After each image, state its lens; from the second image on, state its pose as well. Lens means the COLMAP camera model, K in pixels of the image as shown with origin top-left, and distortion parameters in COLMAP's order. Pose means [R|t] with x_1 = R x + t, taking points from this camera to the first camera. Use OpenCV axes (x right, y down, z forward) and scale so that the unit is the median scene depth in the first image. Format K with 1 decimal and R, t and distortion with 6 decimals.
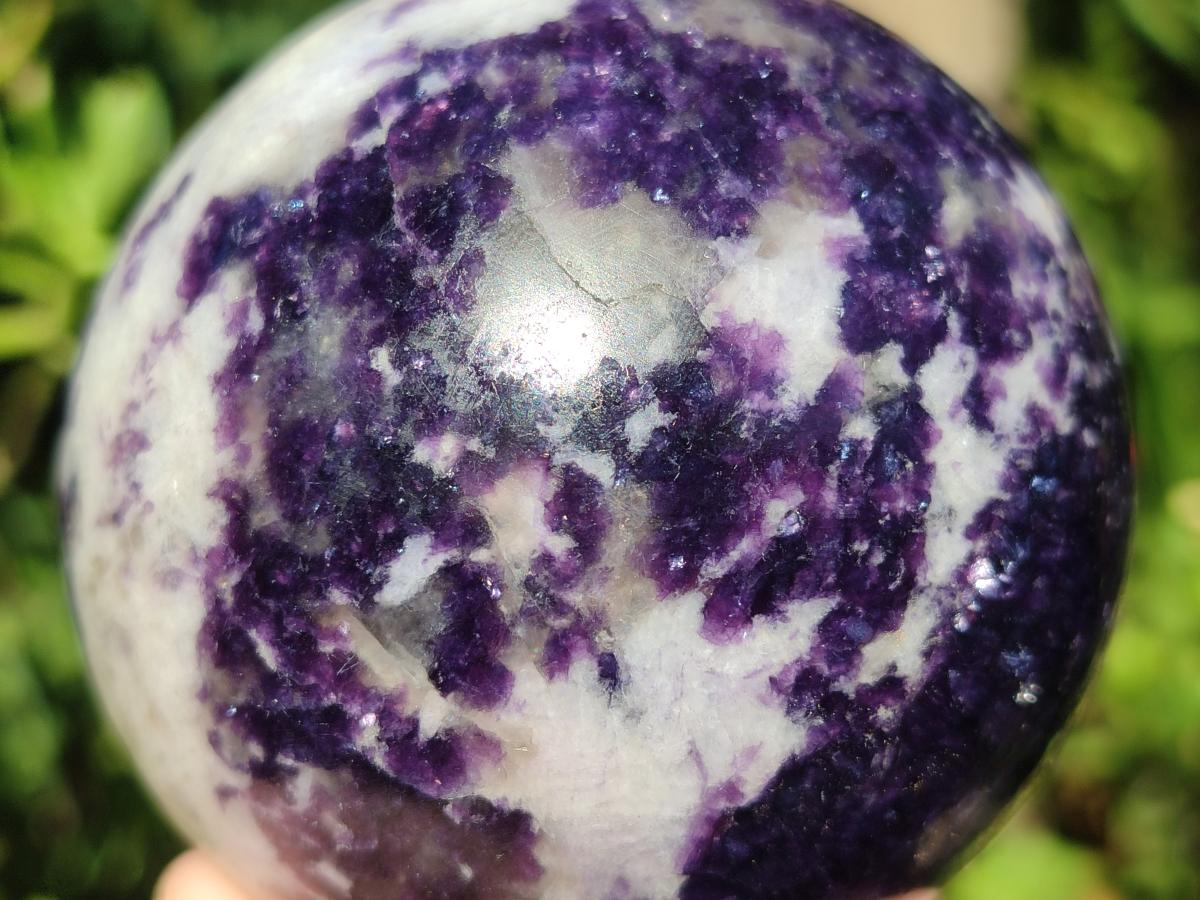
lens RADIAL K [[1846.9, 0, 585.0], [0, 1846.9, 452.7], [0, 0, 1]] dist [0.432709, -2.883187]
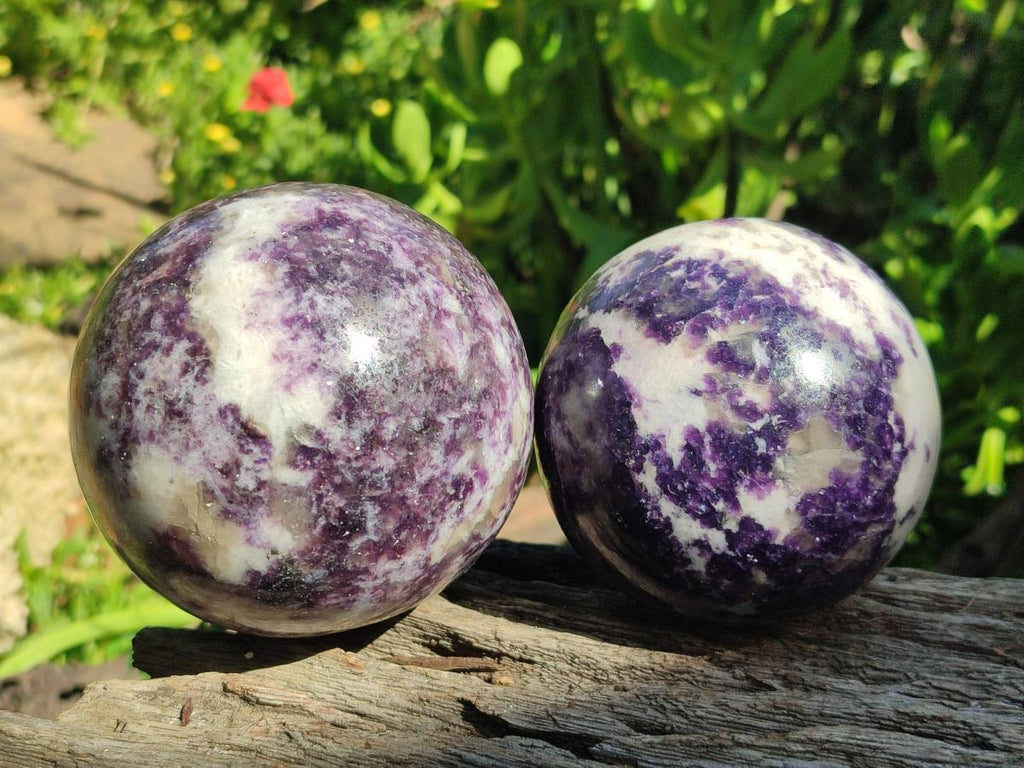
lens RADIAL K [[1576.0, 0, 499.2], [0, 1576.0, 386.3], [0, 0, 1]] dist [0.432709, -2.883187]
pose [[-0.529618, 0.848153, 0.011854, 0.140564], [-0.846209, -0.529267, 0.061696, 0.228947], [0.058602, 0.022645, 0.998025, -1.568235]]
